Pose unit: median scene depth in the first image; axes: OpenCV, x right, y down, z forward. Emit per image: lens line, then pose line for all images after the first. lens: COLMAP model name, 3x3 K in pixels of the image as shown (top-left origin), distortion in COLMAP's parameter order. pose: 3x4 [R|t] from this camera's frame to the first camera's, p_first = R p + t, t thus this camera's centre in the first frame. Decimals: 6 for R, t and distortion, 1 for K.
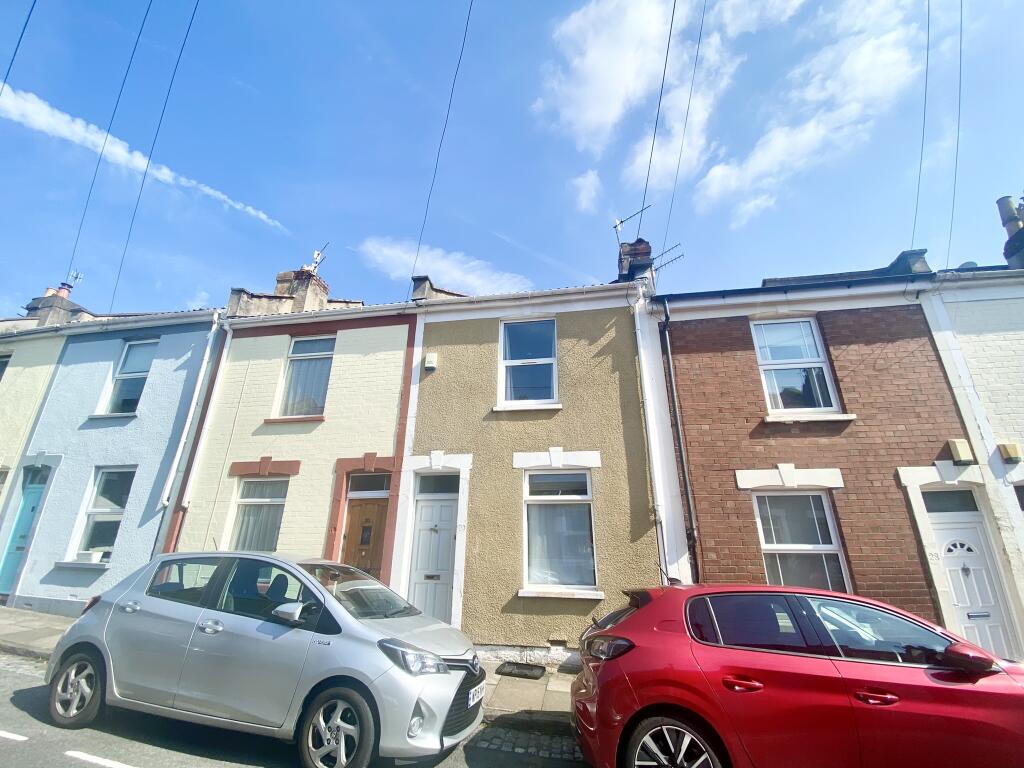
lens RADIAL K [[407.7, 0, 516.6], [0, 407.7, 383.8], [0, 0, 1]] dist [0.029470, -0.024858]
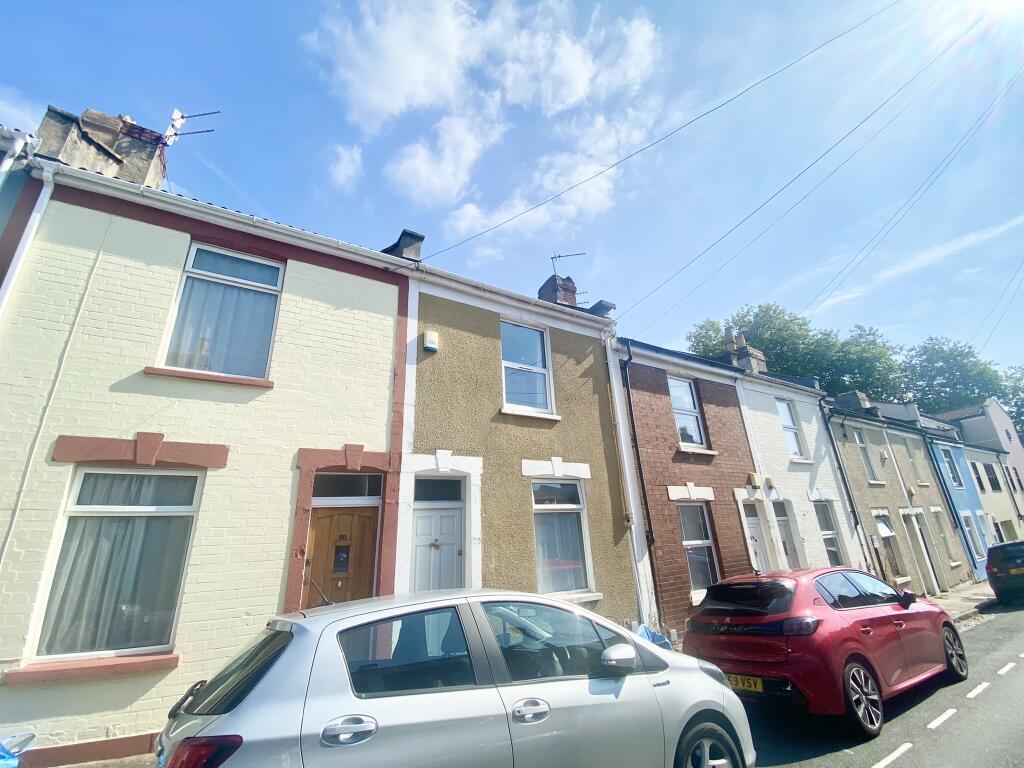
lens RADIAL K [[407.7, 0, 516.6], [0, 407.7, 383.8], [0, 0, 1]] dist [0.029470, -0.024858]
pose [[0.763110, 0.185533, 0.619065, -0.633320], [-0.184709, 0.980562, -0.066185, 0.058258], [-0.619311, -0.063840, 0.782546, 0.260039]]
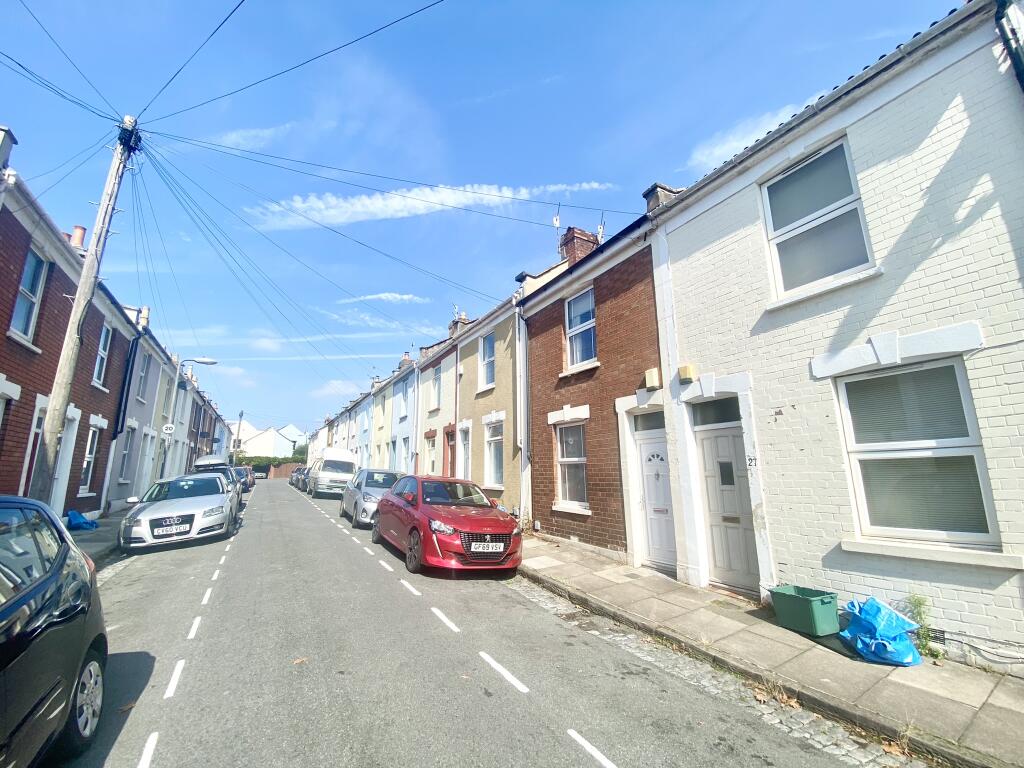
lens RADIAL K [[407.7, 0, 516.6], [0, 407.7, 383.8], [0, 0, 1]] dist [0.029470, -0.024858]
pose [[0.646482, -0.172131, -0.743258, 1.425276], [0.285470, 0.958023, 0.026432, 0.028950], [0.707509, -0.229266, 0.668482, -0.061913]]
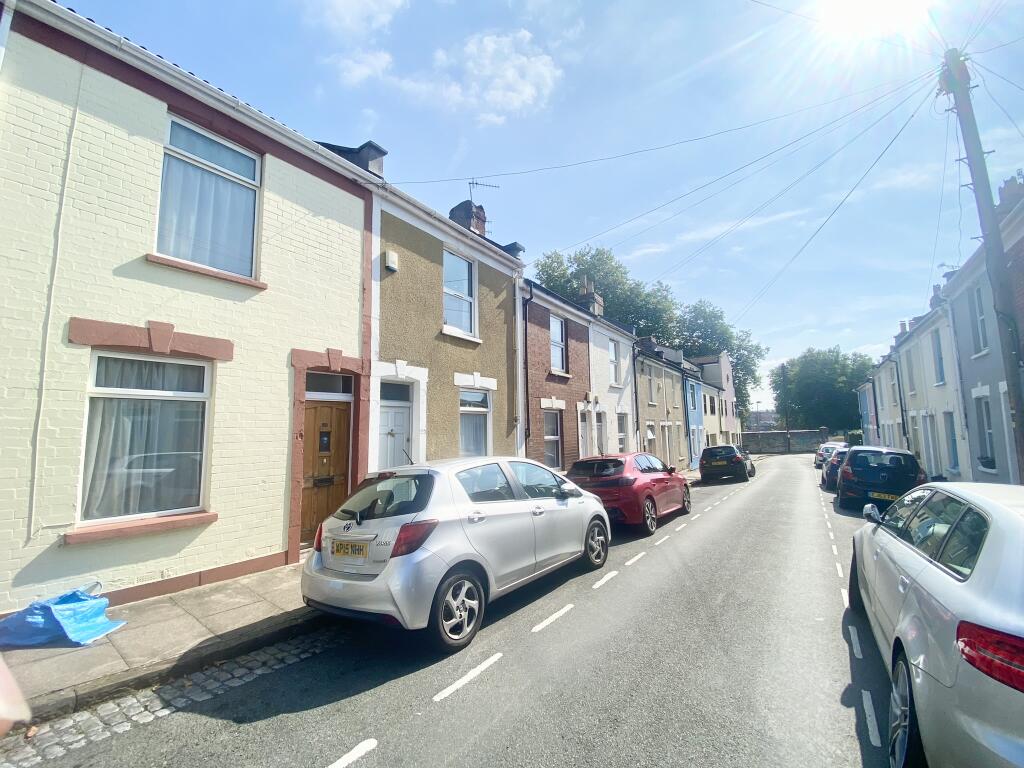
lens RADIAL K [[406.4, 0, 512.0], [0, 406.4, 384.0], [0, 0, 1]] dist [0.056316, -0.041291]
pose [[0.437589, 0.086145, 0.895039, -0.985917], [-0.308760, 0.949272, 0.059589, 0.075855], [-0.844502, -0.302427, 0.441989, 0.305985]]
